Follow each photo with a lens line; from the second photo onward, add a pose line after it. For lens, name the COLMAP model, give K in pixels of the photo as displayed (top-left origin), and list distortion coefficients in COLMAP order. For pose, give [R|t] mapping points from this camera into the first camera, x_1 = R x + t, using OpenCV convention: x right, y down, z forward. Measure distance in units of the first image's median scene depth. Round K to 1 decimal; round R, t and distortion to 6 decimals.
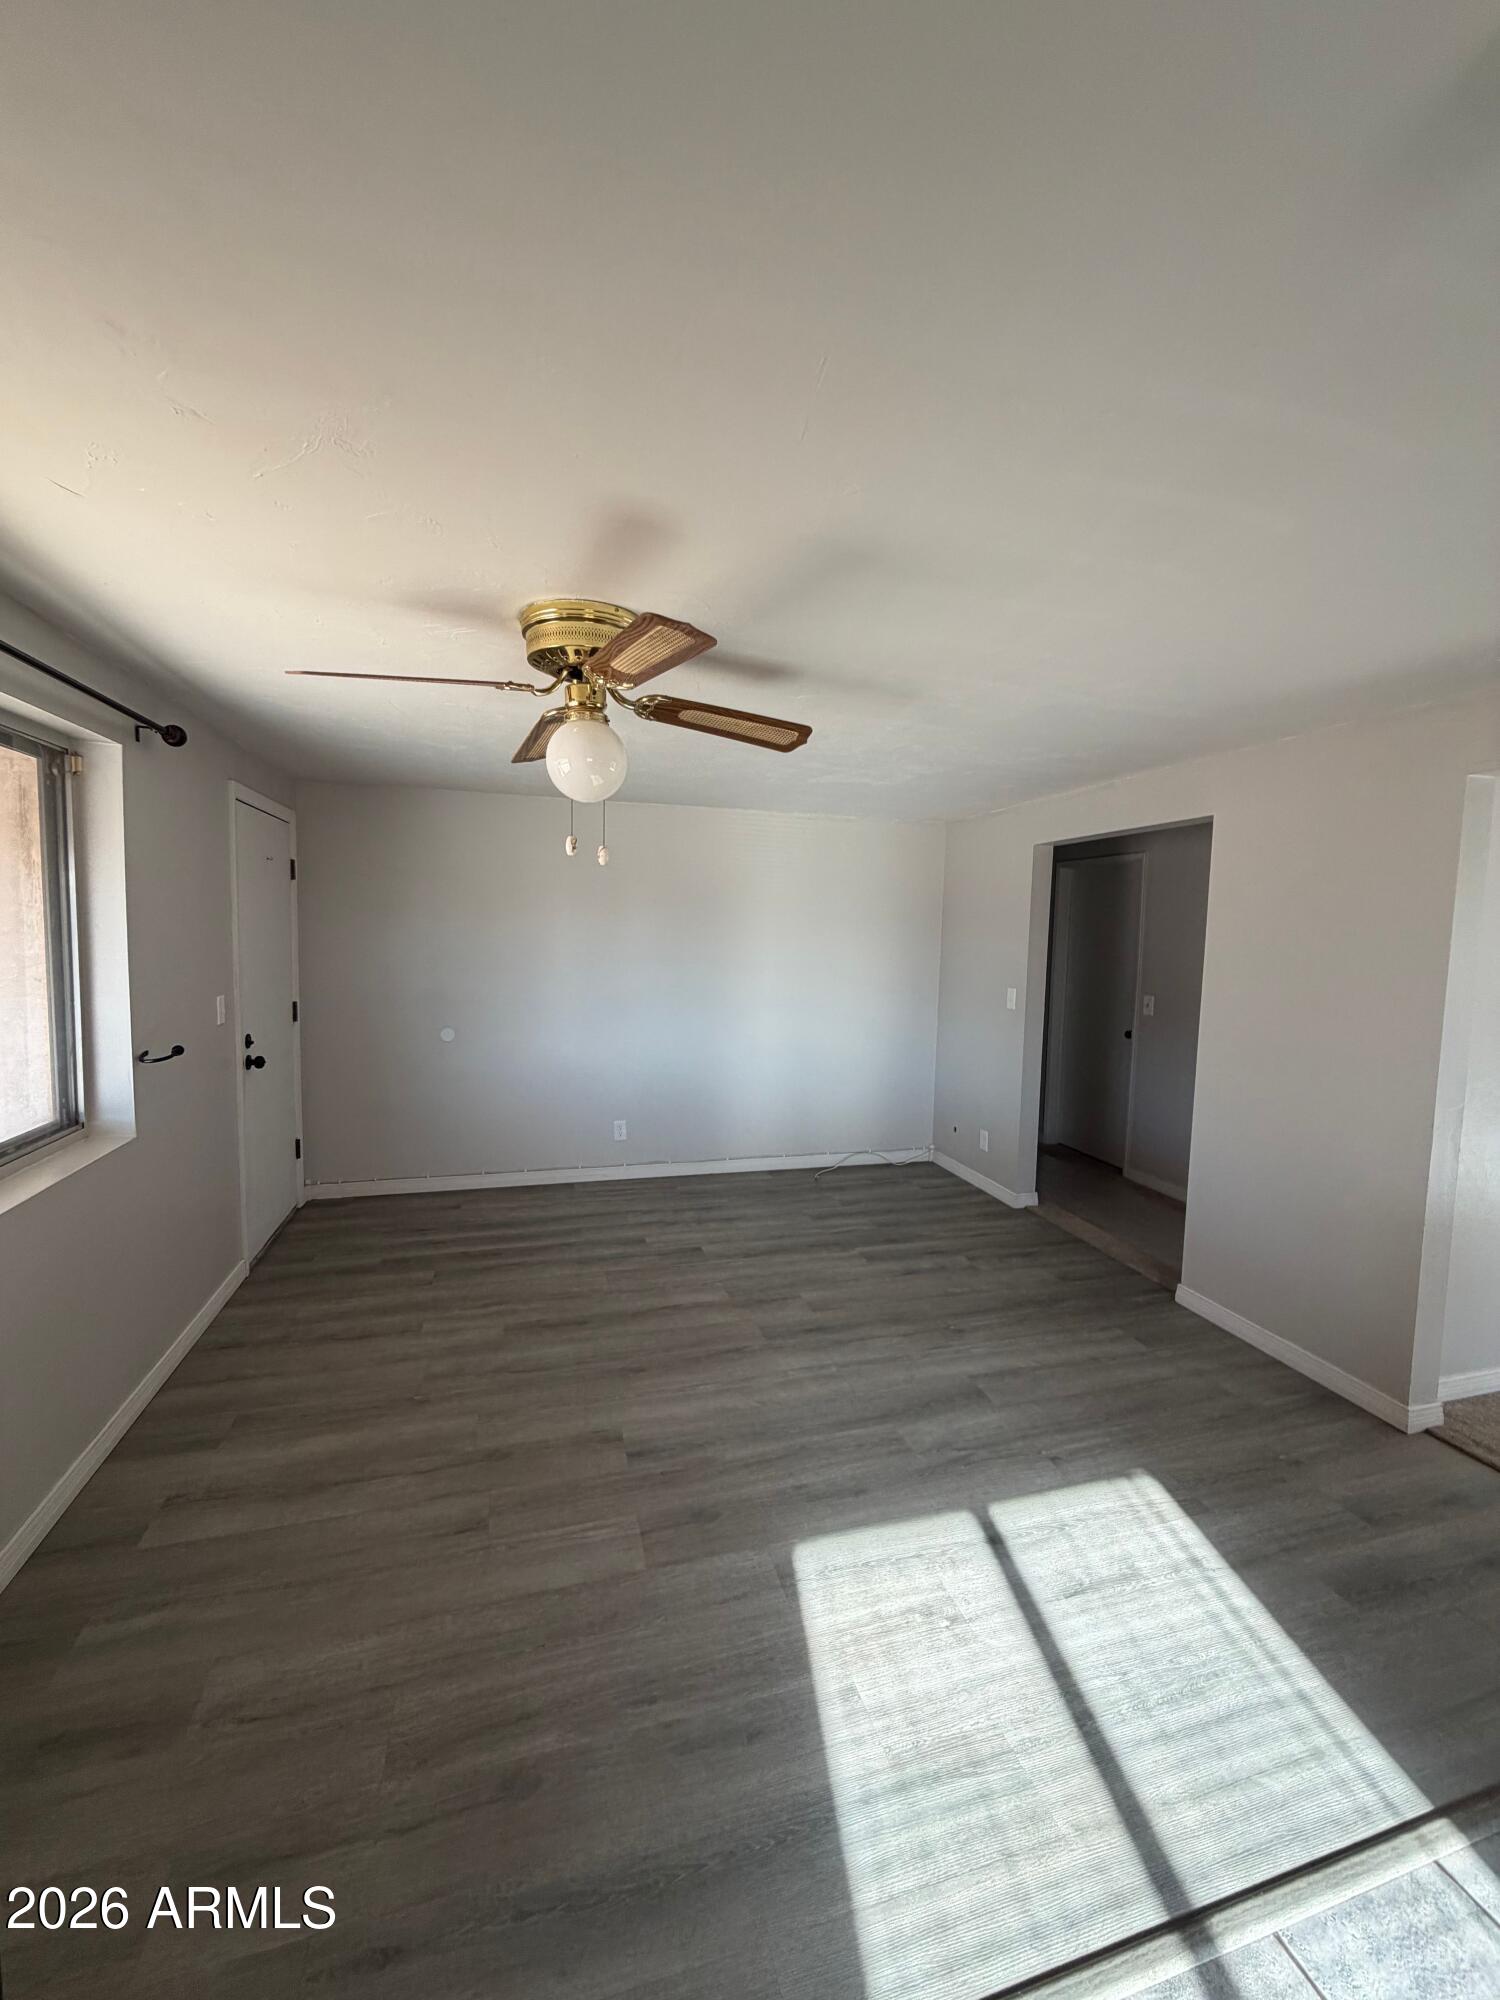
lens RADIAL K [[800.6, 0, 751.7], [0, 800.6, 997.3], [0, 0, 1]] dist [-0.000237, -0.000281]
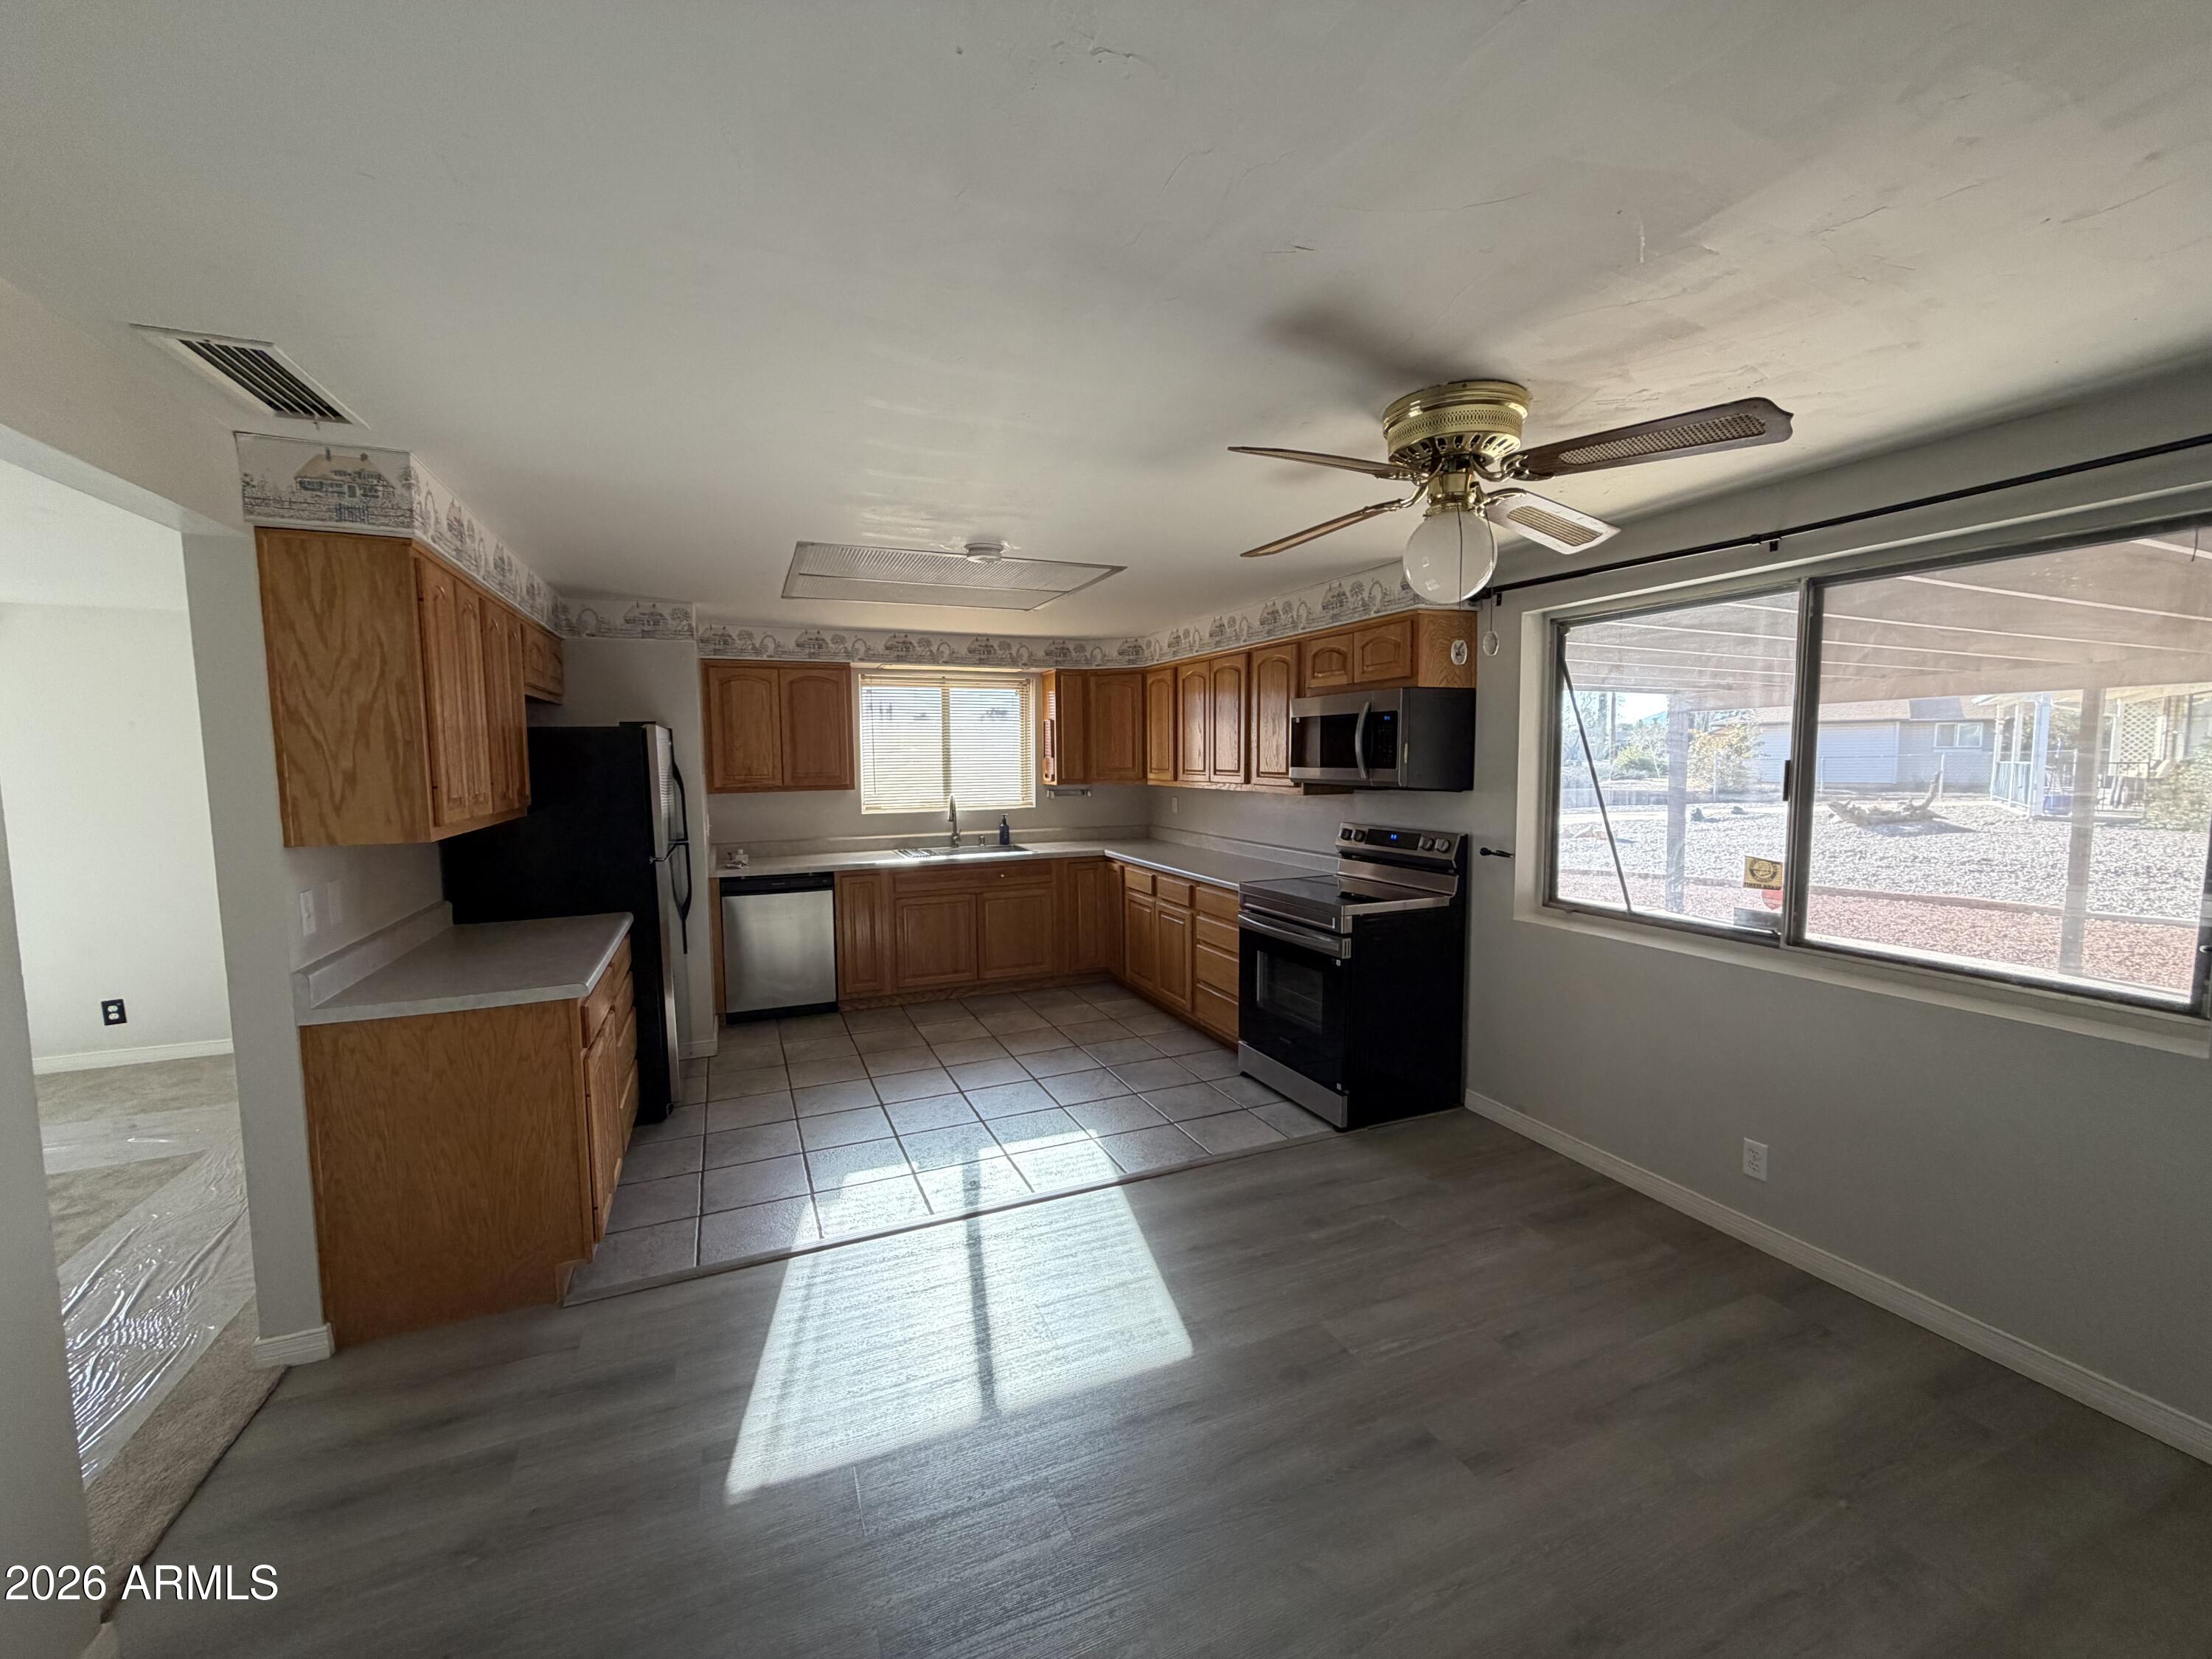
lens RADIAL K [[885.5, 0, 1109.2], [0, 885.5, 830.2], [0, 0, 1]] dist [-0.000237, -0.000281]
pose [[-0.992865, -0.001210, -0.119237, 0.281660], [-0.020317, 0.987044, 0.159160, -0.134856], [0.117500, 0.160447, -0.980026, 1.904696]]
